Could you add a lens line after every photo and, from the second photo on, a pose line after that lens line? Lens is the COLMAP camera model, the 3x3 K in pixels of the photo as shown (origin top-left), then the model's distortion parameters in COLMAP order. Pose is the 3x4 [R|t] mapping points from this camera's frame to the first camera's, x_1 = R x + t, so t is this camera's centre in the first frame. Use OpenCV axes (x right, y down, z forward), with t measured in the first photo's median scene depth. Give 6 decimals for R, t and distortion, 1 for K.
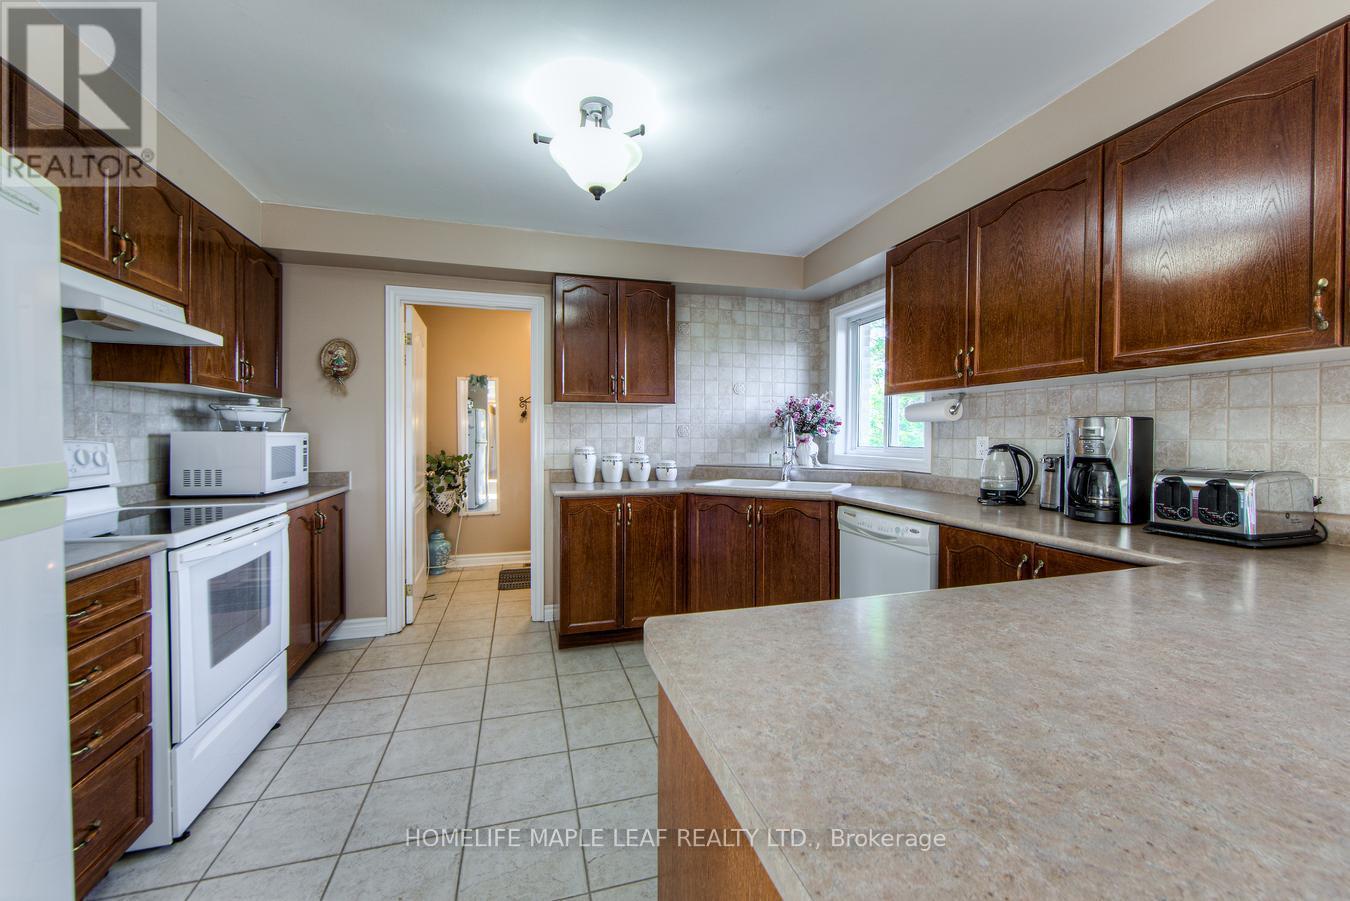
lens RADIAL K [[538.4, 0, 675.0], [0, 538.4, 450.5], [0, 0, 1]] dist [-0.002566, -0.000452]
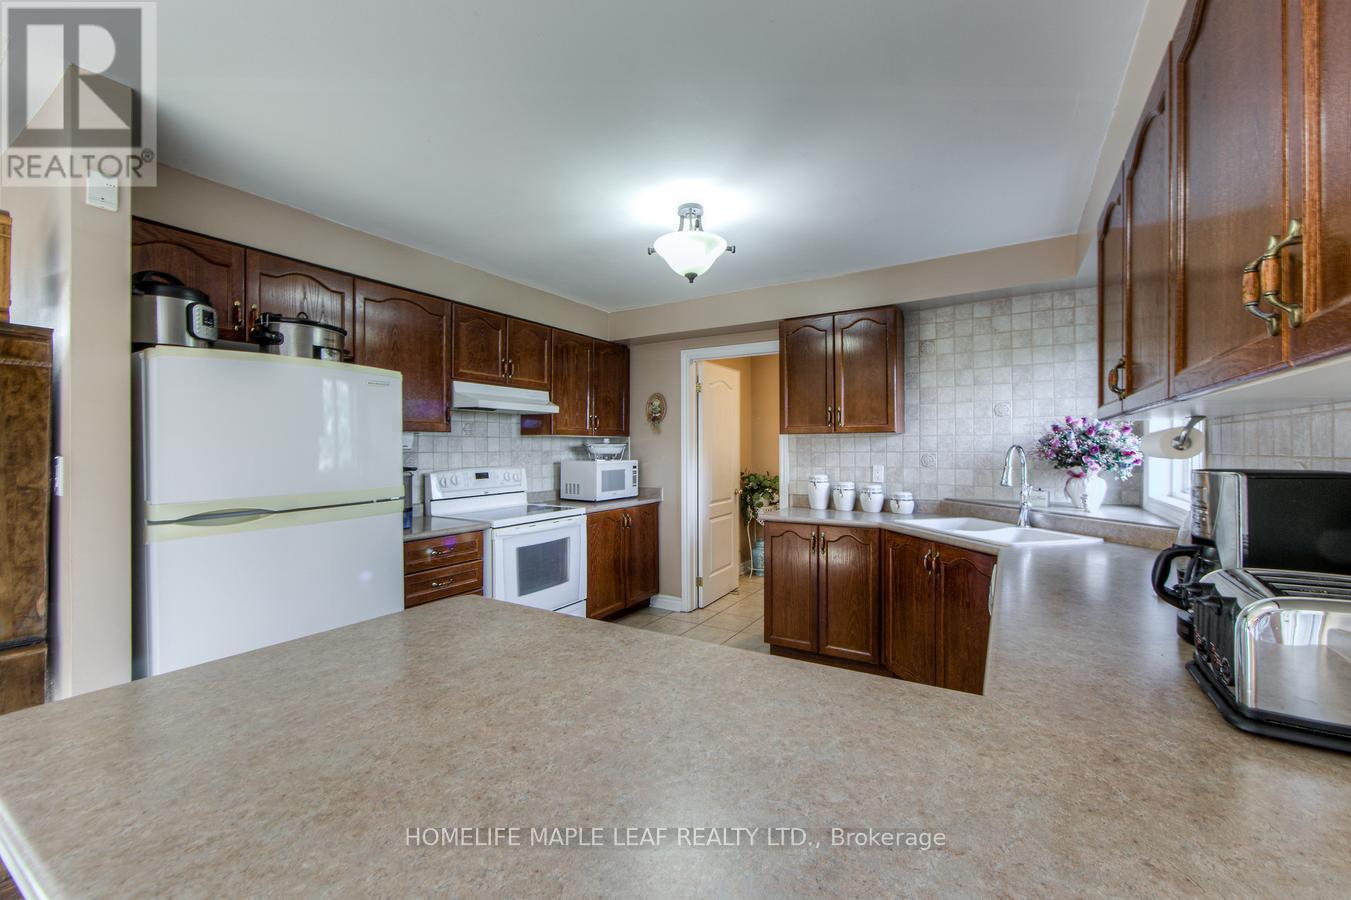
lens RADIAL K [[539.3, 0, 678.2], [0, 539.3, 453.5], [0, 0, 1]] dist [0.000279, 0.000024]
pose [[0.676139, 0.002228, -0.736770, 0.473784], [-0.015124, 0.999827, -0.010856, -0.036892], [0.736618, 0.018483, 0.676056, 0.089213]]
